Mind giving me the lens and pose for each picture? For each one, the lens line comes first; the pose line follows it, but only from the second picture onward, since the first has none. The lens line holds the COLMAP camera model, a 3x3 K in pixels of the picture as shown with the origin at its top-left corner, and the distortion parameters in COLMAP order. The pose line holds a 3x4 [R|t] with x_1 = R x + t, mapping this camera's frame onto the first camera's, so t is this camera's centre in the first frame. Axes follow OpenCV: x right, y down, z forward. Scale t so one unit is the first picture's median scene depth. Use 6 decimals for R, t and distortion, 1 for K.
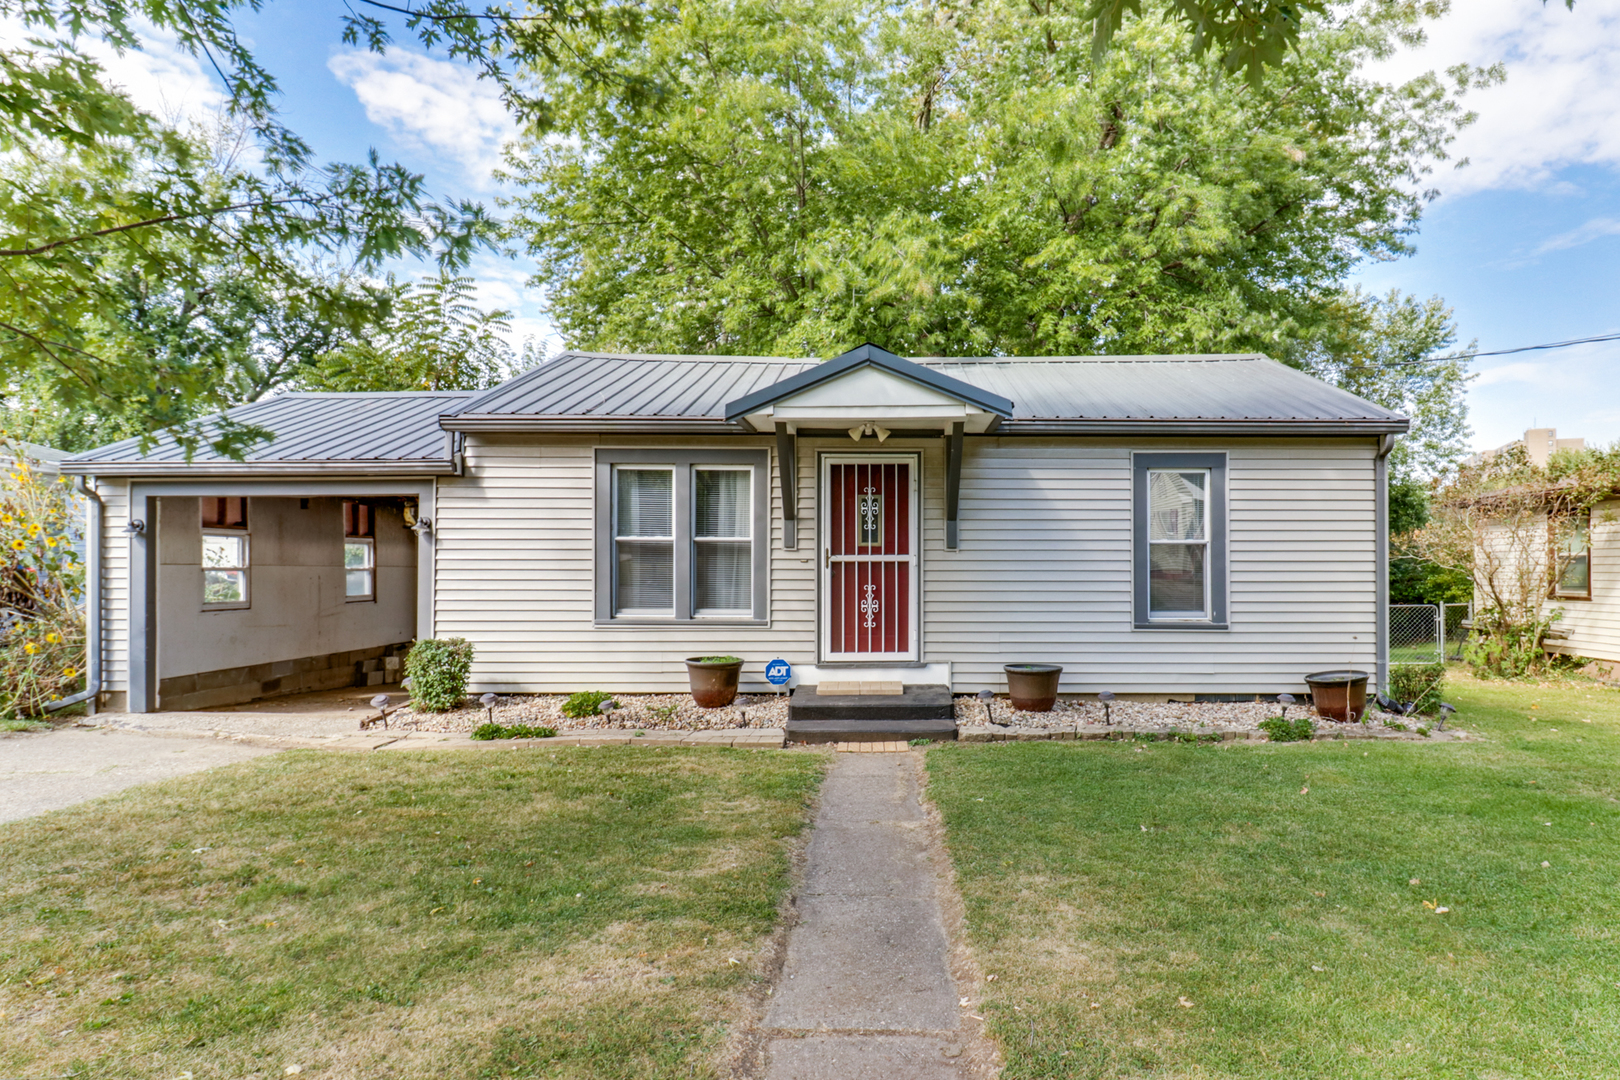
lens RADIAL K [[918.7, 0, 876.1], [0, 918.7, 562.1], [0, 0, 1]] dist [0.013026, -0.004530]
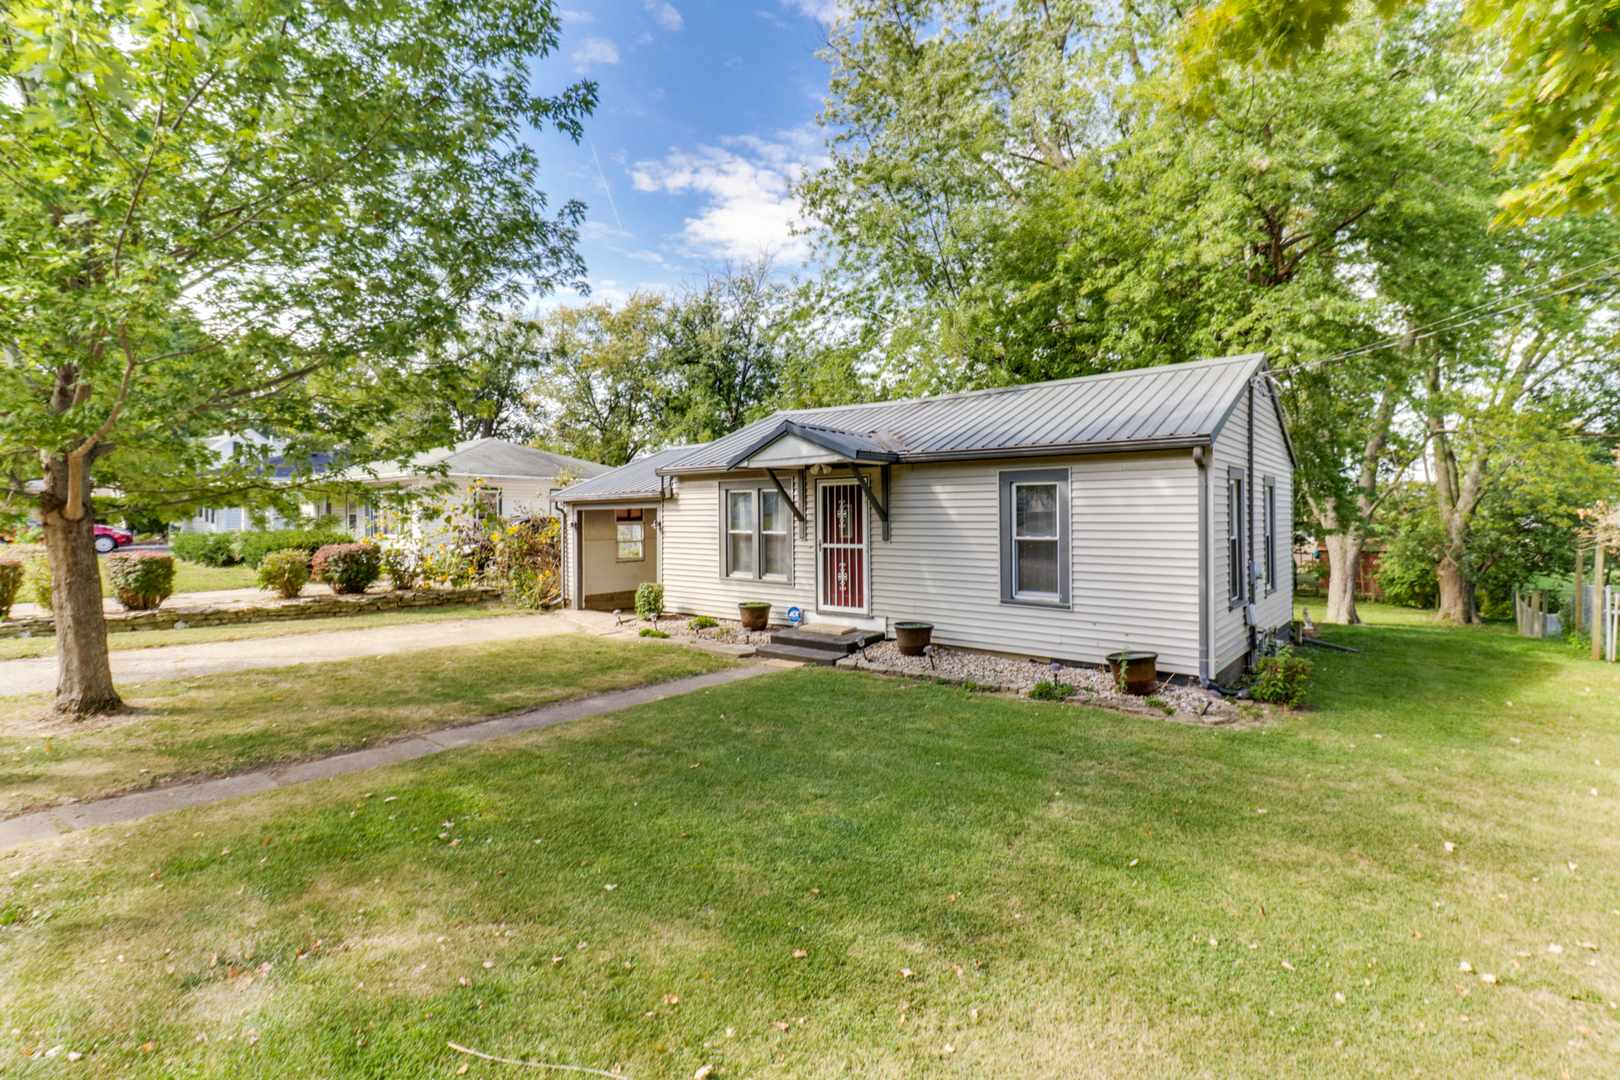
lens RADIAL K [[750.0, 0, 811.6], [0, 750.0, 524.0], [0, 0, 1]] dist [0.023221, -0.006032]
pose [[0.771049, 0.002774, -0.636769, 0.766772], [0.007568, 0.999880, 0.013520, -0.059492], [0.636730, -0.015244, 0.770936, -0.012064]]
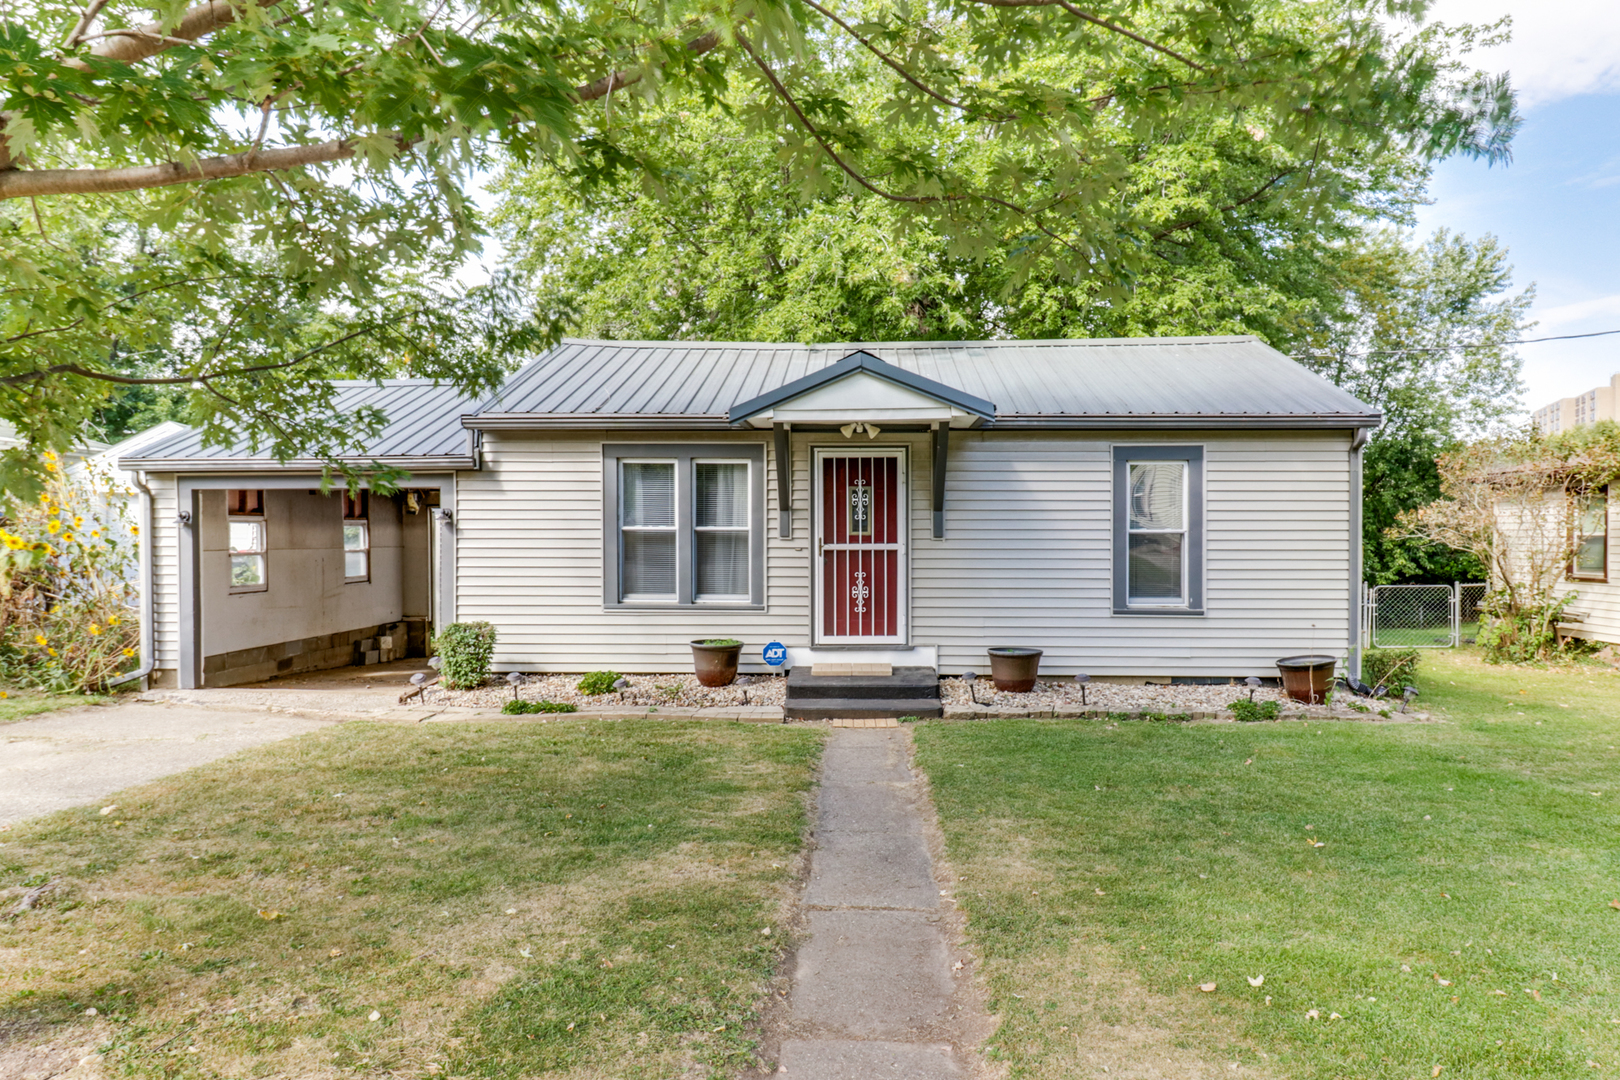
lens RADIAL K [[1041.2, 0, 812.4], [0, 1041.2, 548.8], [0, 0, 1]] dist [0.025540, 0.000779]
pose [[0.999146, 0.000036, -0.041319, -0.012736], [0.000855, 0.999767, 0.021555, -0.027995], [0.041310, -0.021572, 0.998913, -0.201539]]
